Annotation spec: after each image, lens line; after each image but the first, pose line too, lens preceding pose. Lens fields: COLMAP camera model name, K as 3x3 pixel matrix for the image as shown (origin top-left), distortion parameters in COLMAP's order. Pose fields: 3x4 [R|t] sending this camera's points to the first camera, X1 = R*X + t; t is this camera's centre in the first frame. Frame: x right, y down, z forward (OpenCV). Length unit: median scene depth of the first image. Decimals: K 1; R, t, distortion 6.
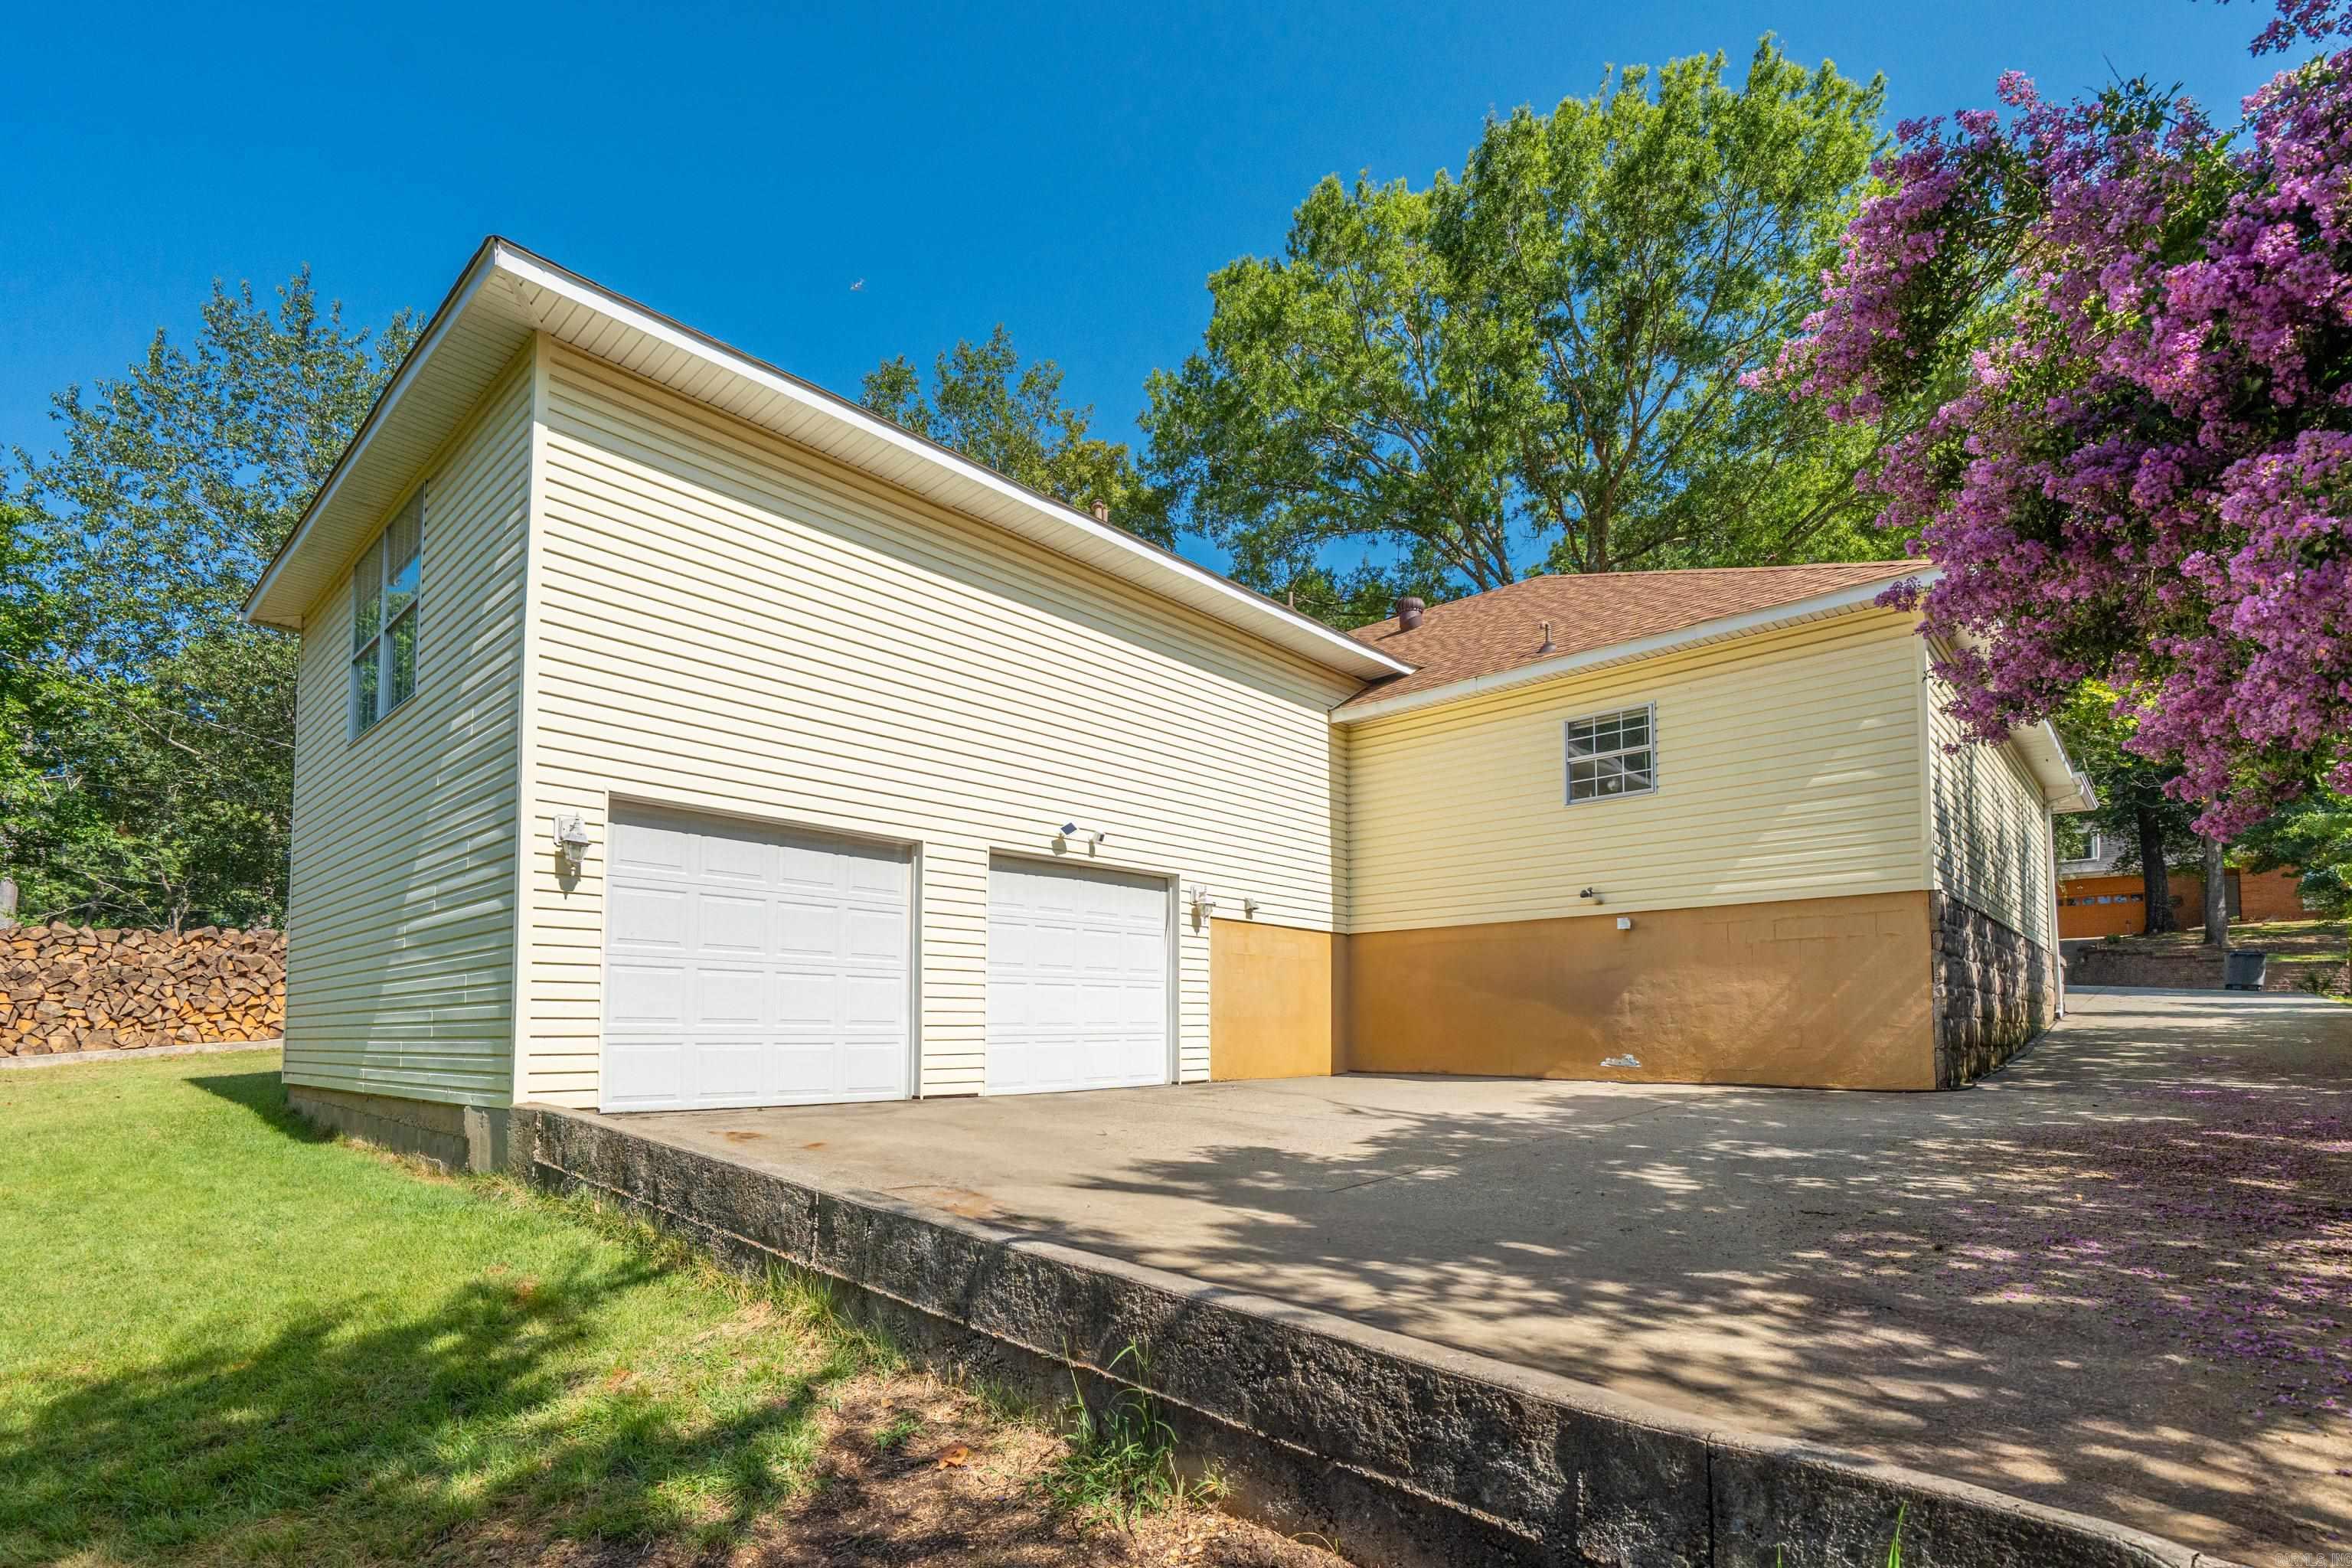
lens RADIAL K [[1115.2, 0, 1182.4], [0, 1115.2, 1058.4], [0, 0, 1]] dist [0.010399, 0.000201]
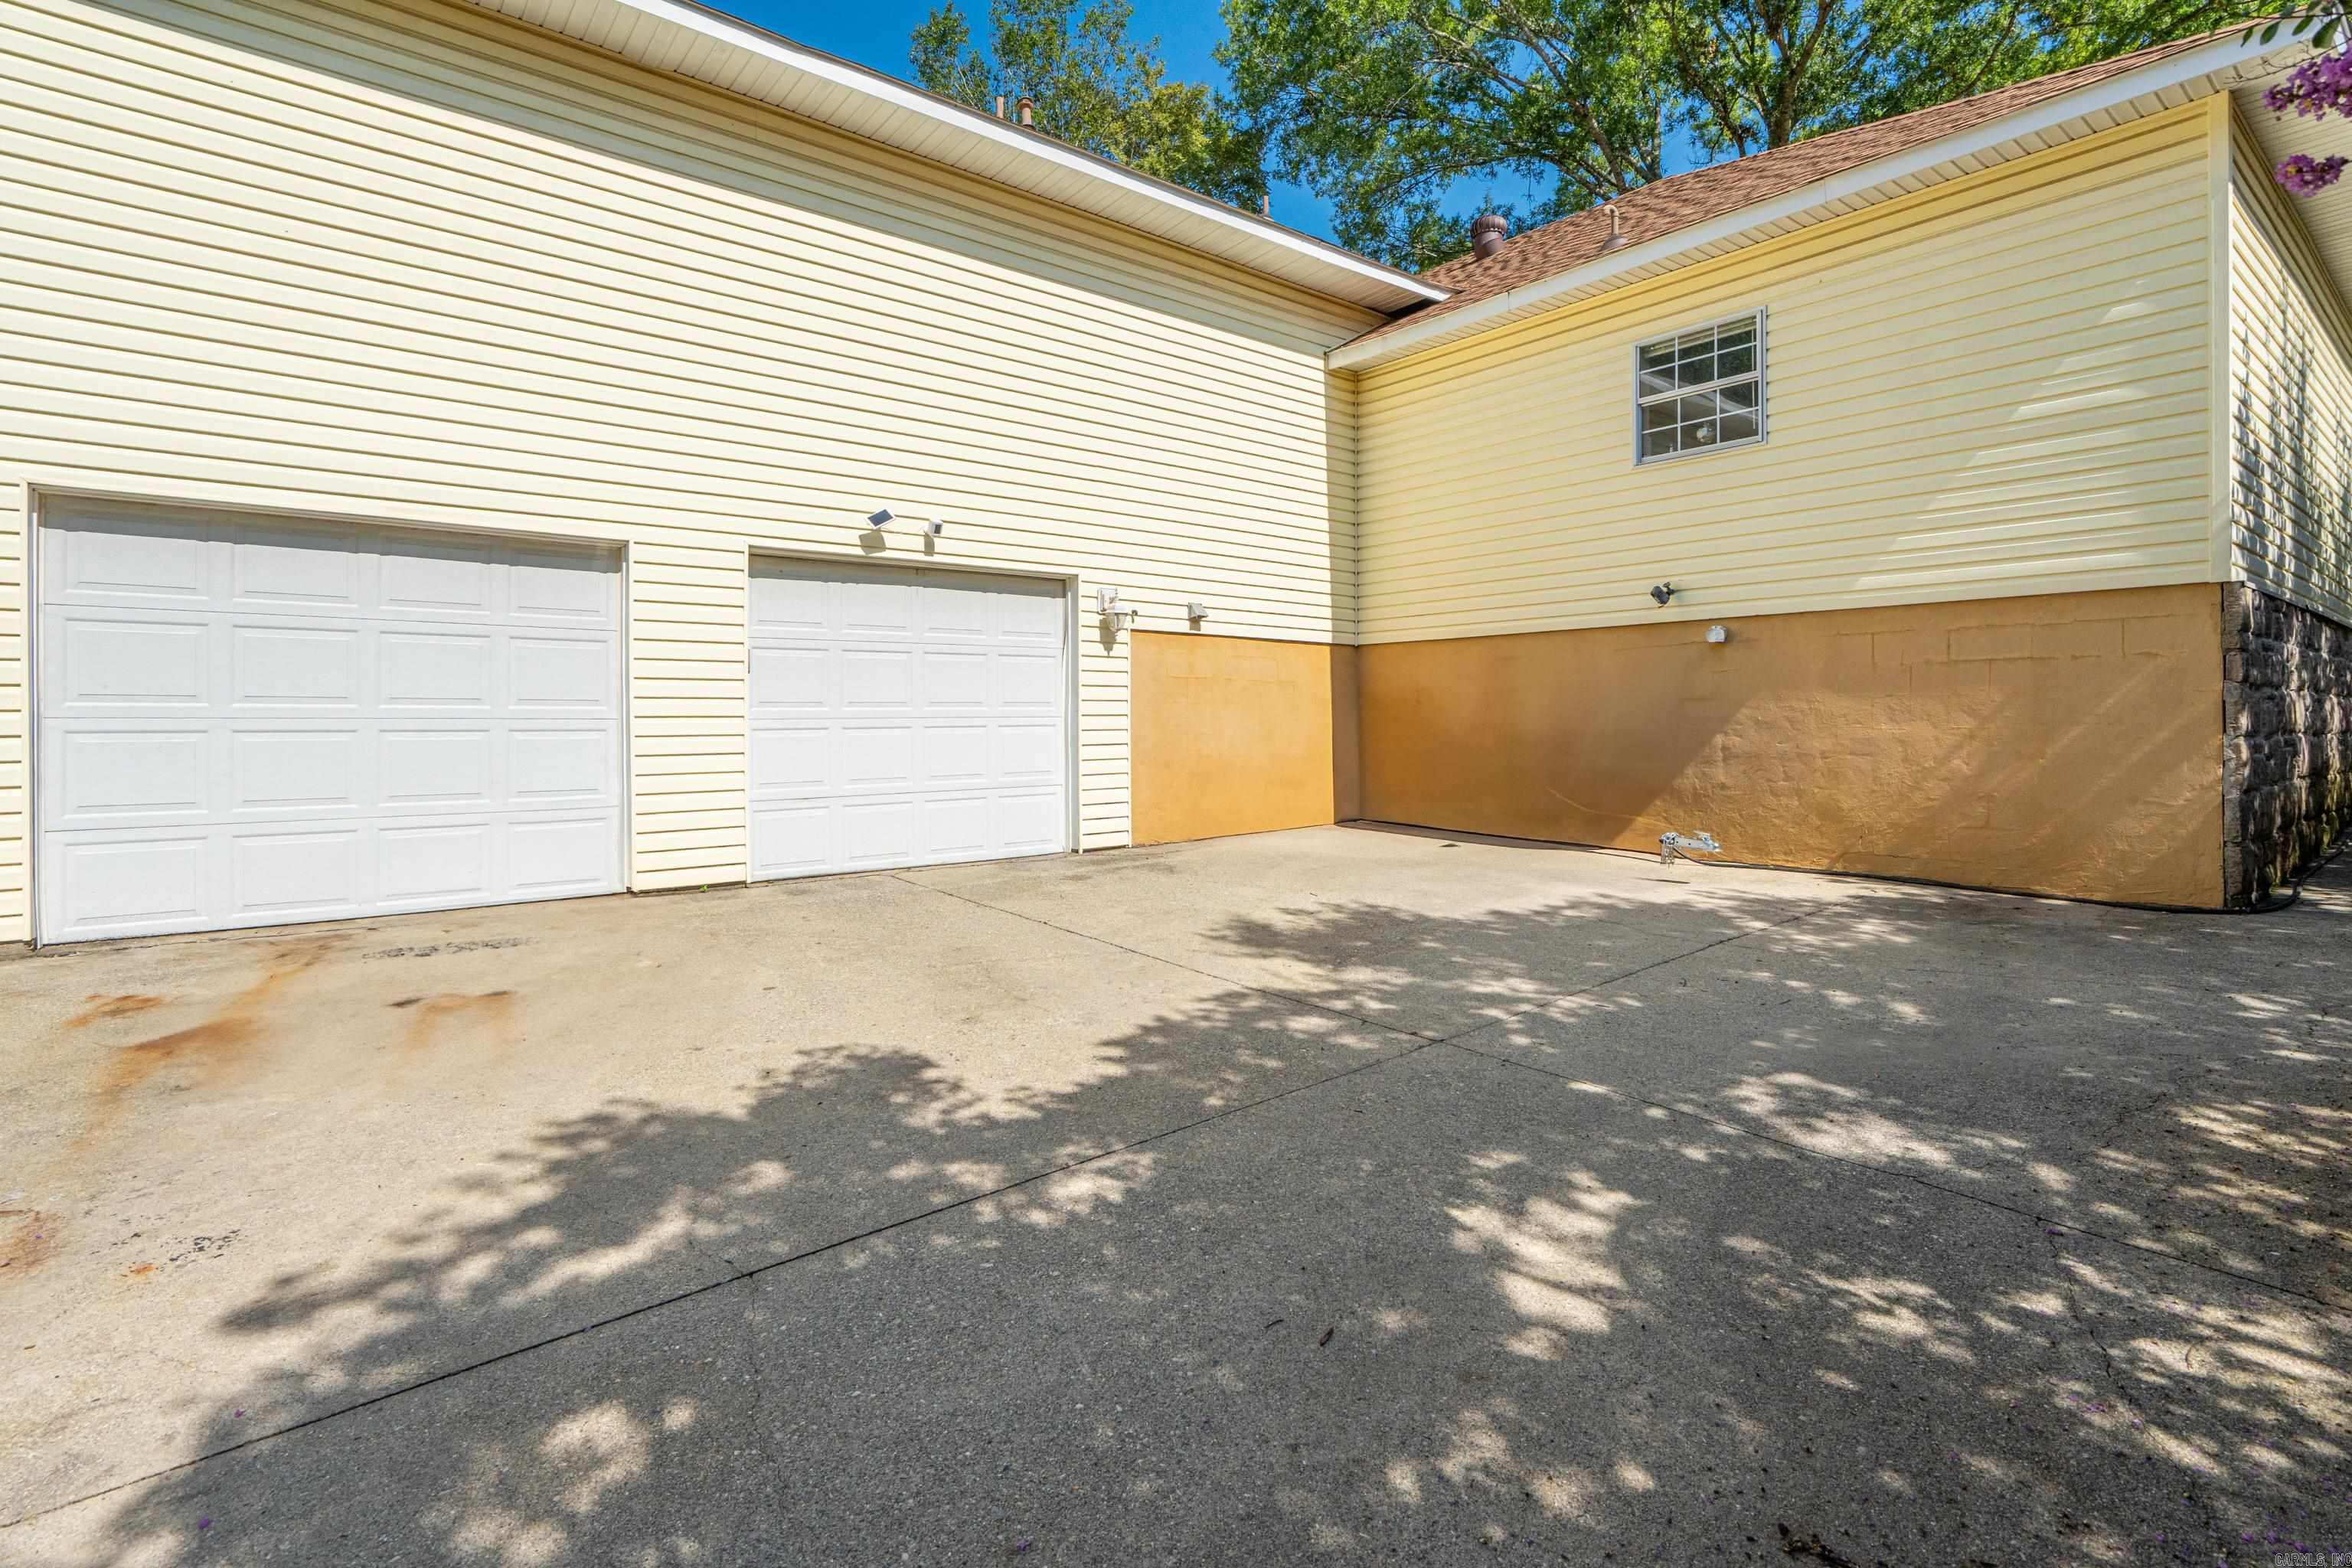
lens RADIAL K [[1079.0, 0, 1181.8], [0, 1079.0, 766.9], [0, 0, 1]] dist [0.001652, 0.000187]
pose [[0.985062, 0.013224, -0.171690, 0.187097], [-0.008813, 0.999612, 0.026428, -0.053839], [0.171973, -0.024521, 0.984797, 0.284445]]
